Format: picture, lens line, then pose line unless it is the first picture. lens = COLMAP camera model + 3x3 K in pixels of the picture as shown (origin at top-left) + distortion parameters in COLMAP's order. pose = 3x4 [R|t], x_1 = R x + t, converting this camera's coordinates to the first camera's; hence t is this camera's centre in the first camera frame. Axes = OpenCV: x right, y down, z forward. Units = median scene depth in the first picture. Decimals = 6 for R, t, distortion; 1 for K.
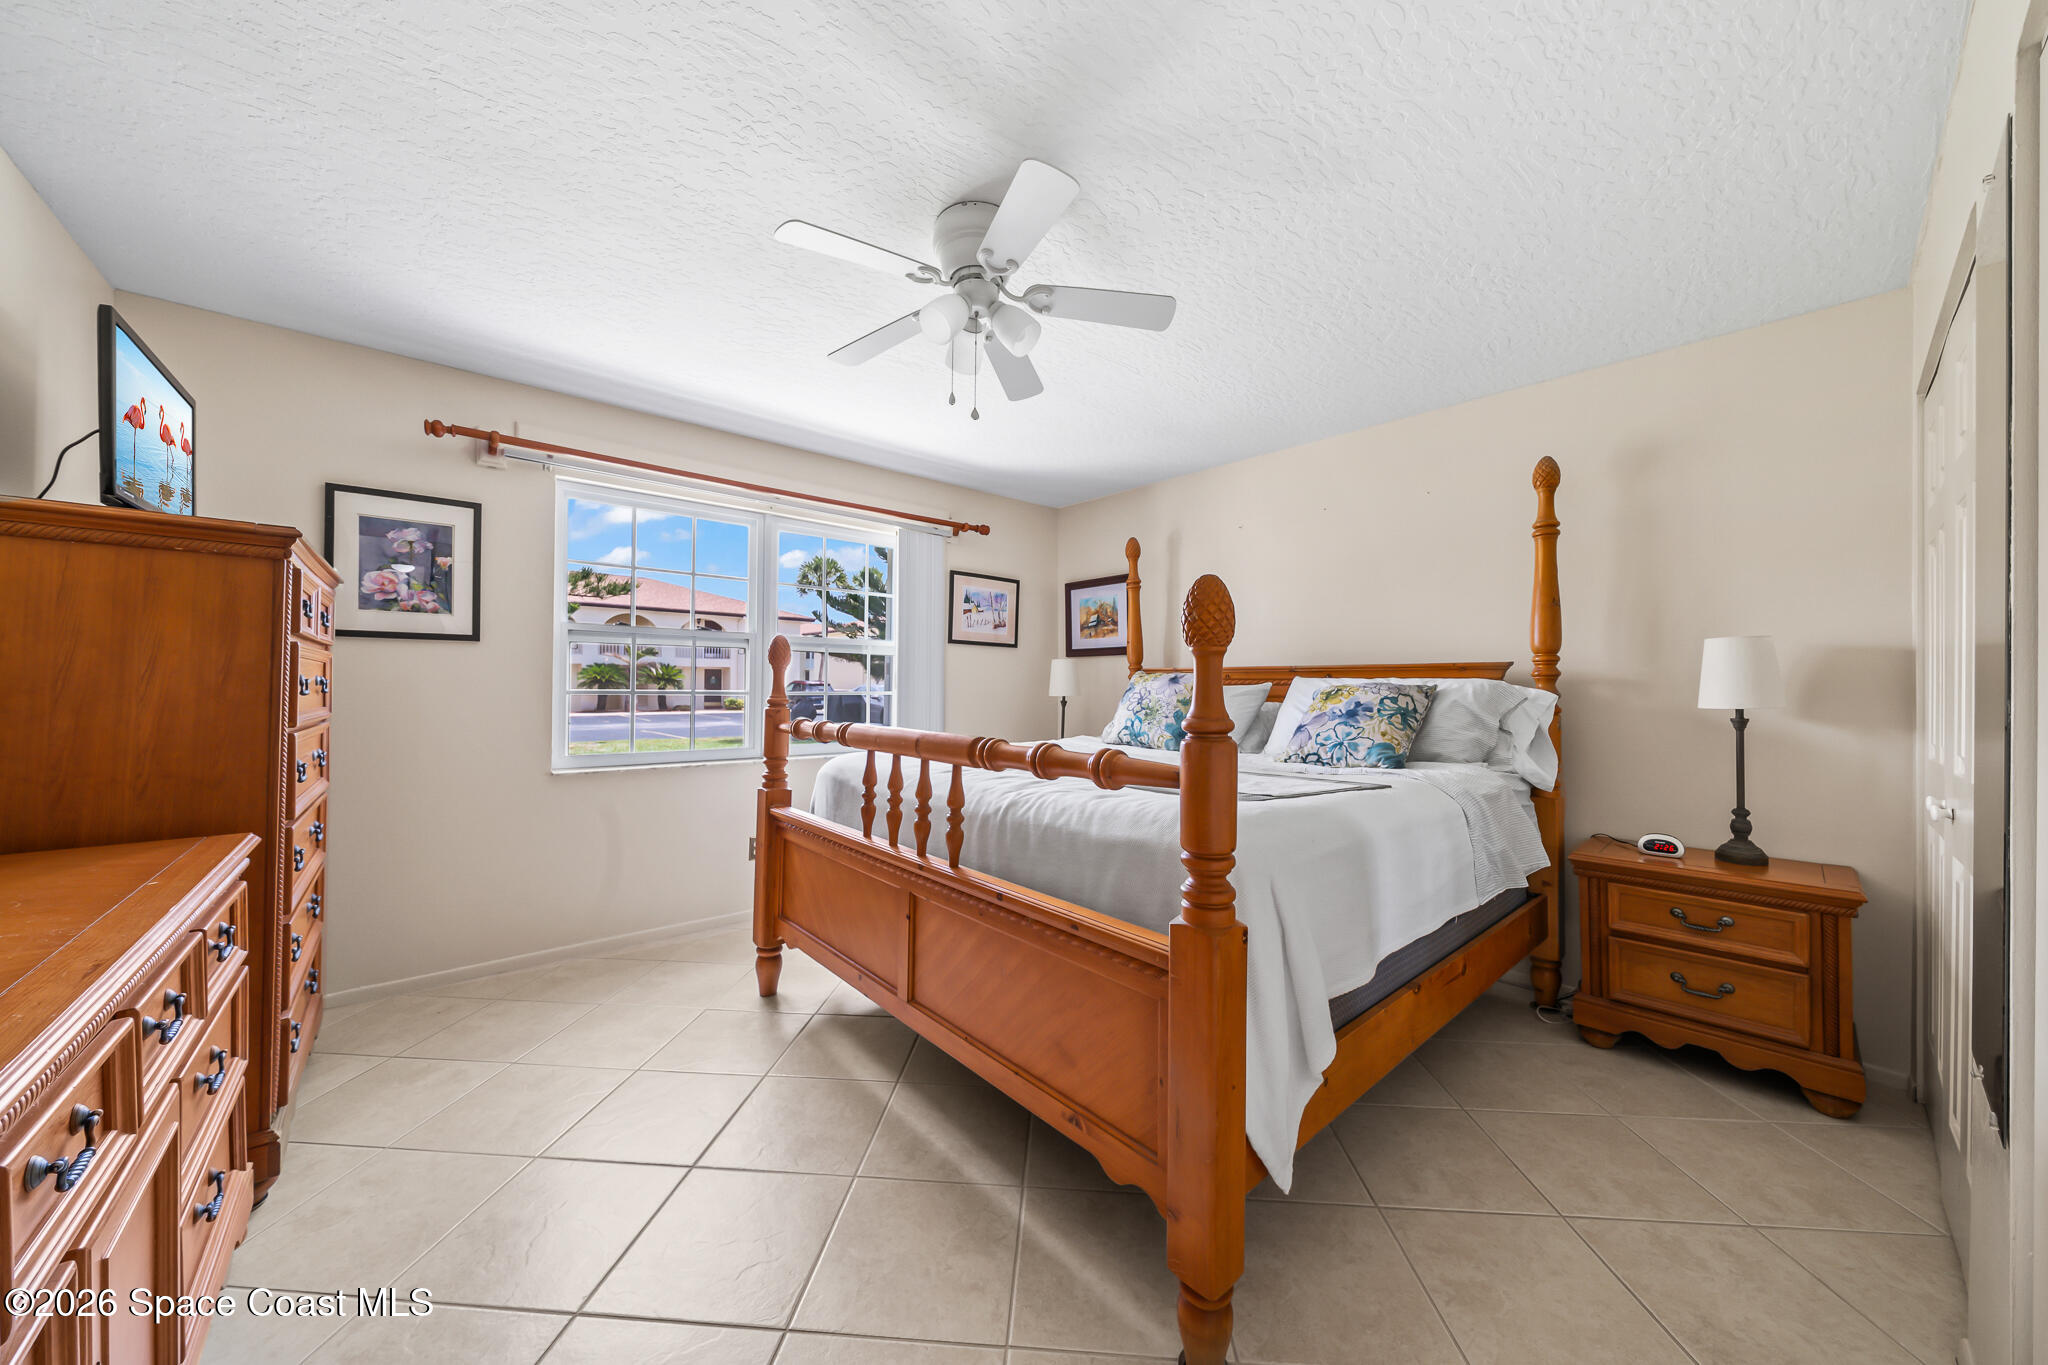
lens RADIAL K [[711.1, 0, 1031.4], [0, 711.1, 687.0], [0, 0, 1]] dist [-0.006867, -0.000389]
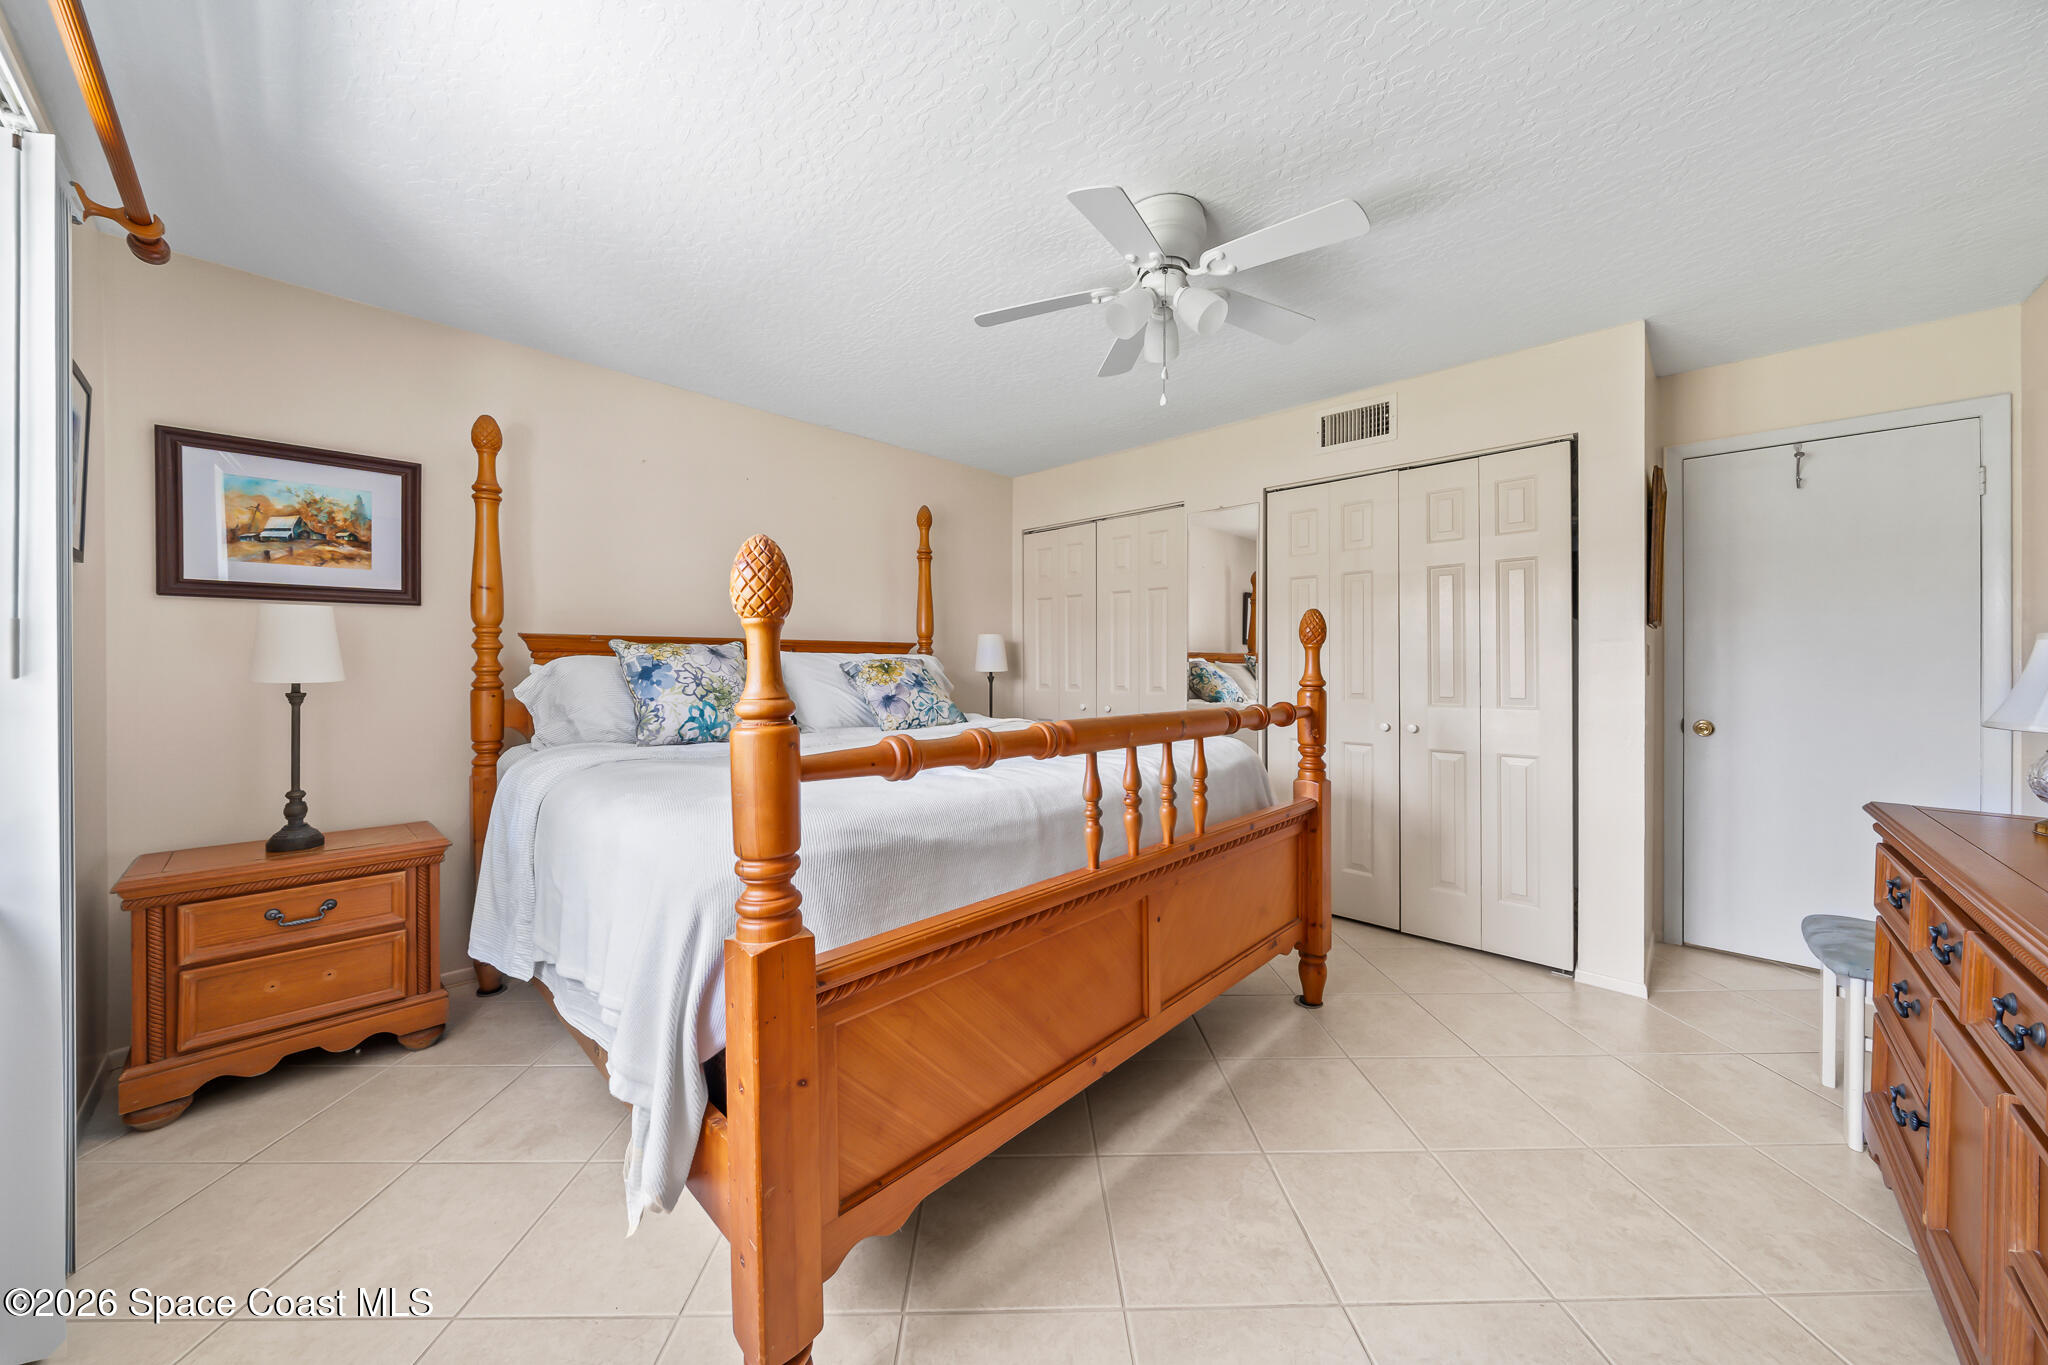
lens RADIAL K [[711.1, 0, 1067.1], [0, 711.1, 656.4], [0, 0, 1]] dist [-0.006867, -0.000389]
pose [[-0.117644, 0.005608, 0.993040, -0.450844], [0.004157, 0.999978, -0.005155, -0.000392], [-0.993047, 0.003522, -0.117664, 0.517301]]
